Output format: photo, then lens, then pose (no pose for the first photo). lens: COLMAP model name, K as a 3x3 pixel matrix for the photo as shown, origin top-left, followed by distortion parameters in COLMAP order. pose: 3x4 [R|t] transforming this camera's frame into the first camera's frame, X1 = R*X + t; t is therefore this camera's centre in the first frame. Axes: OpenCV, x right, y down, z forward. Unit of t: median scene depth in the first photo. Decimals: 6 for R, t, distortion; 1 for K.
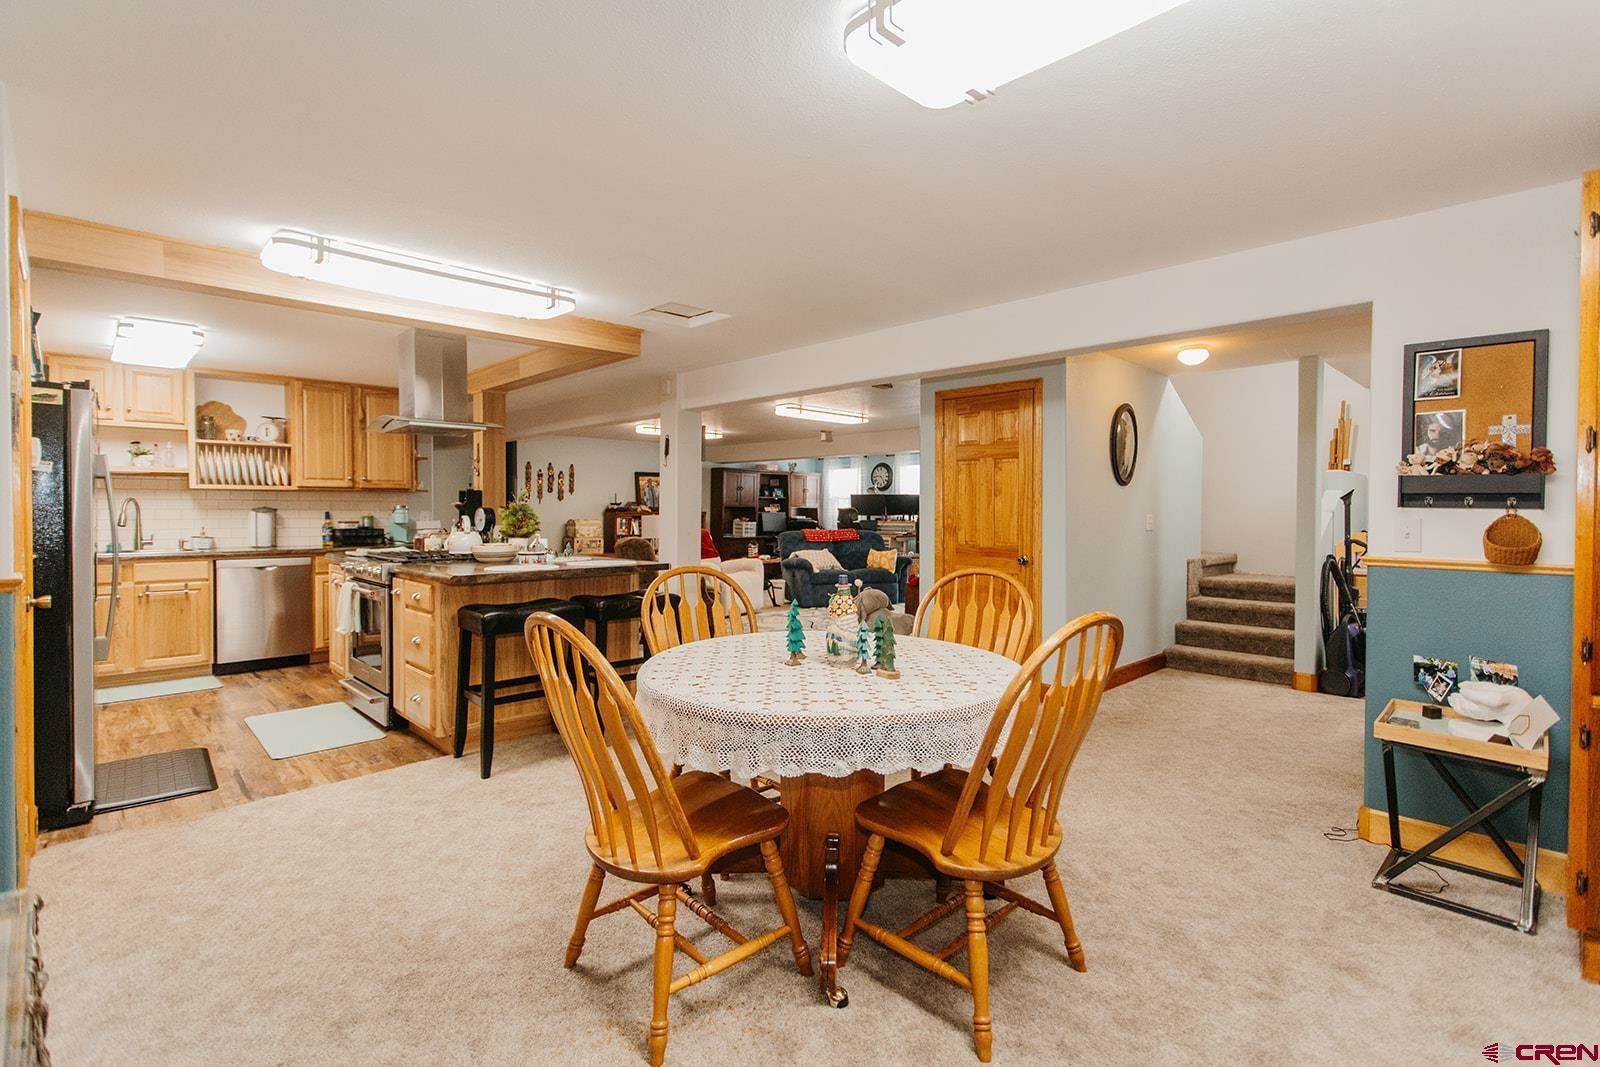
lens RADIAL K [[730.4, 0, 804.6], [0, 730.4, 516.7], [0, 0, 1]] dist [0.002474, 0.000046]
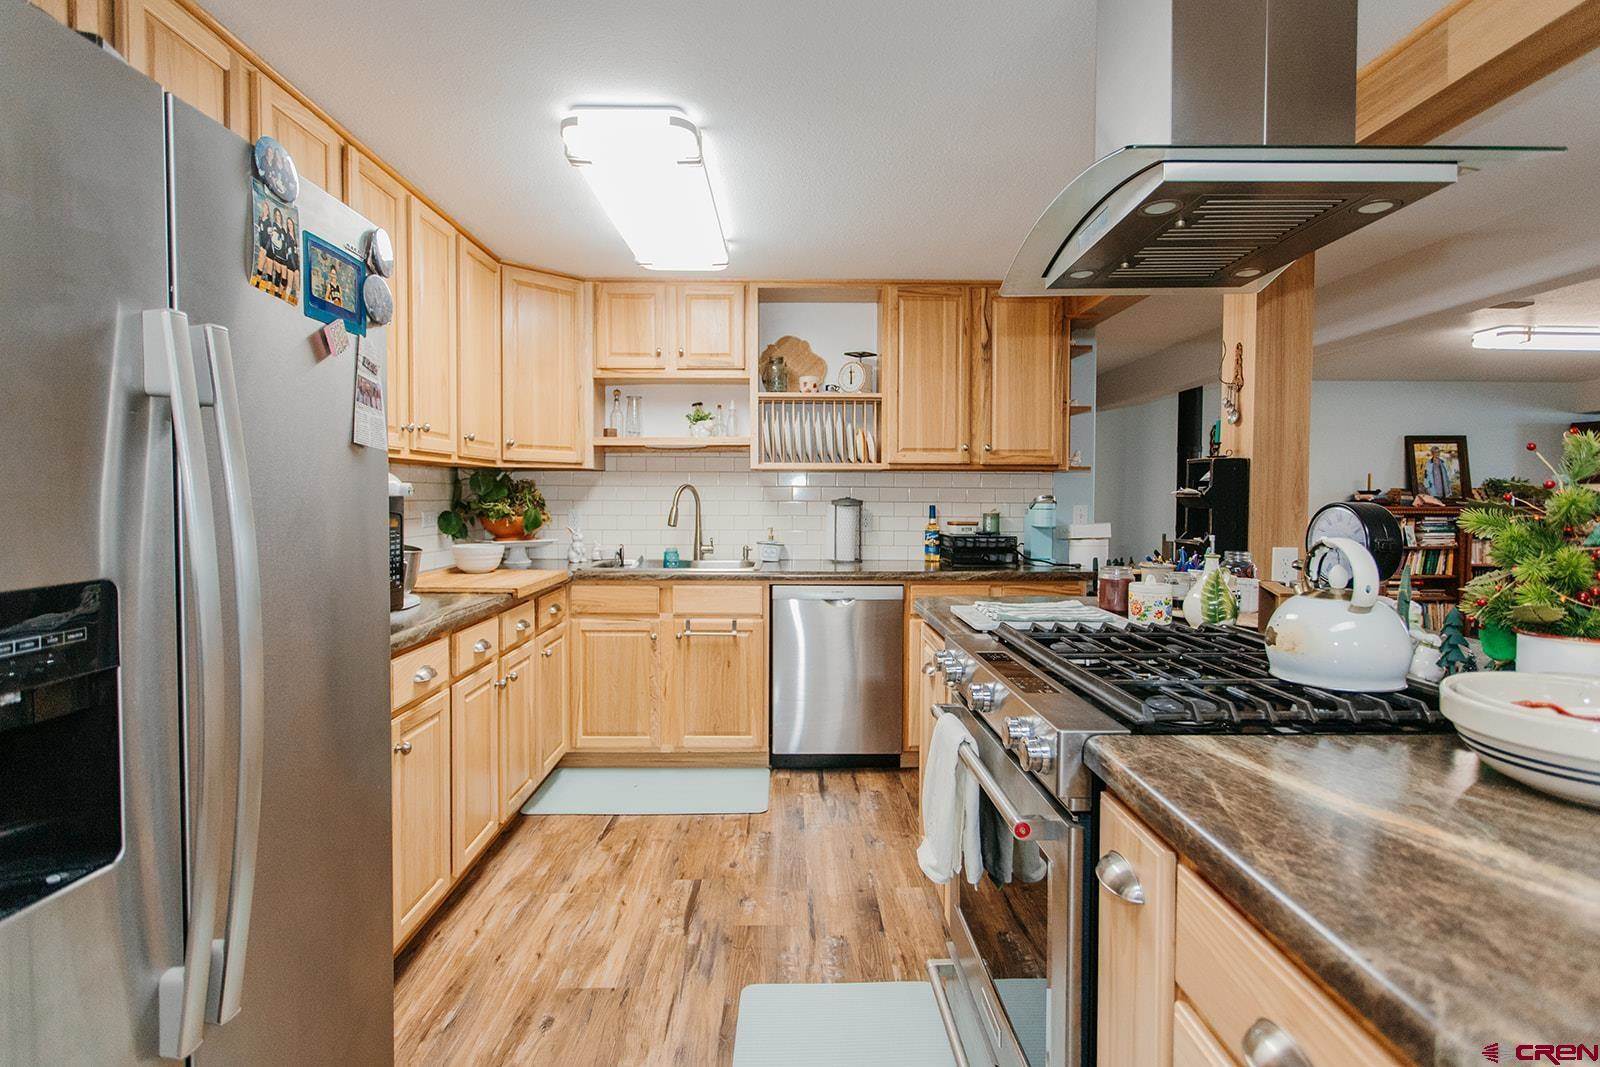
lens RADIAL K [[808.8, 0, 801.3], [0, 808.8, 516.2], [0, 0, 1]] dist [0.000206, 0.000169]
pose [[0.723756, 0.019717, -0.689774, -0.292819], [-0.011636, 0.999798, 0.016369, -0.008167], [0.689957, -0.003821, 0.723840, 0.478390]]
